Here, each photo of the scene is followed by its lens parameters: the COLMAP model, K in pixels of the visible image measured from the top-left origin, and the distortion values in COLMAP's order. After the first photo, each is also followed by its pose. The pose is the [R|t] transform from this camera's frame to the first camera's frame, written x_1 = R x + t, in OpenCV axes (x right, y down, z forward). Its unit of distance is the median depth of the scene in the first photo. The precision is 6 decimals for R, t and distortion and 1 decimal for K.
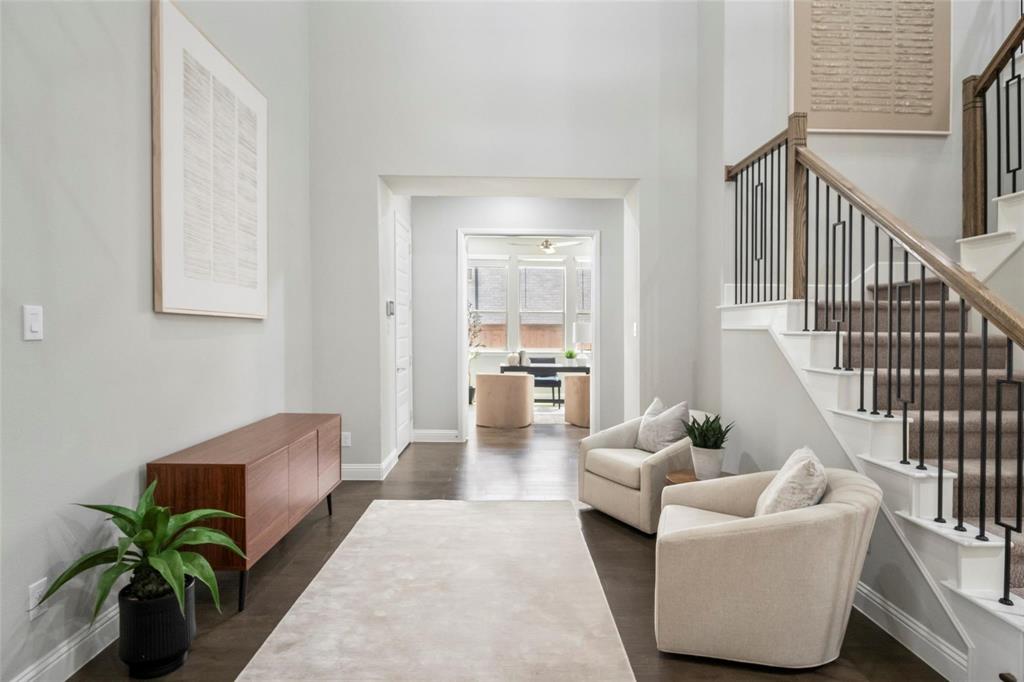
lens RADIAL K [[564.2, 0, 512.7], [0, 564.2, 338.0], [0, 0, 1]] dist [0.000501, 0.000061]
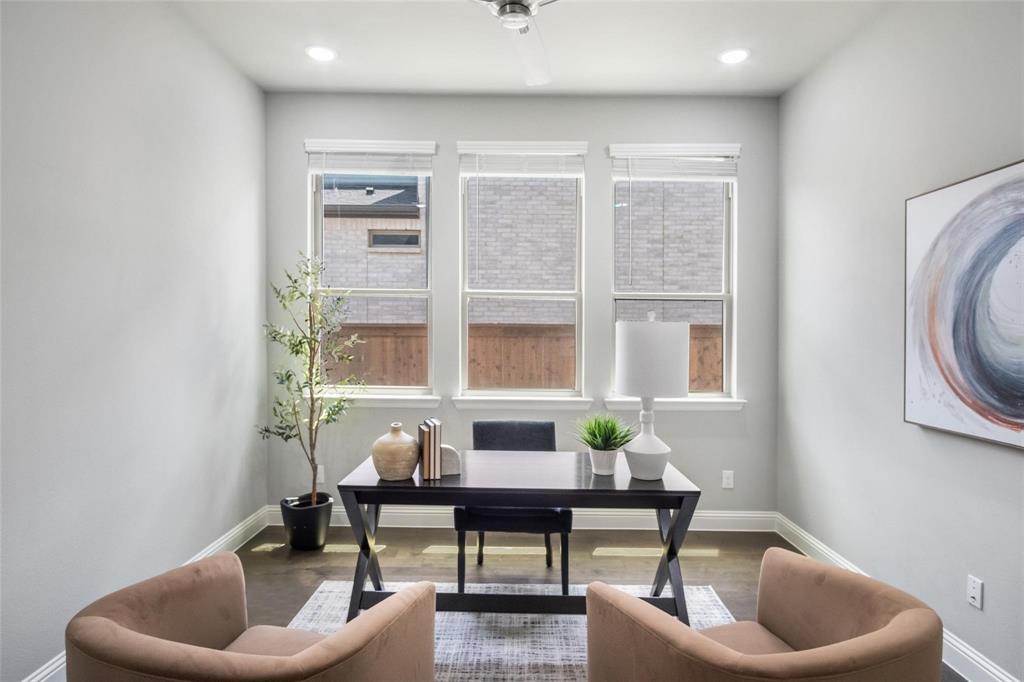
lens RADIAL K [[564.2, 0, 512.5], [0, 564.2, 338.8], [0, 0, 1]] dist [0.000501, 0.000061]
pose [[0.999720, -0.009521, -0.021665, 0.053317], [0.009541, 0.999954, 0.000855, -0.015863], [0.021656, -0.001062, 0.999765, 0.610342]]
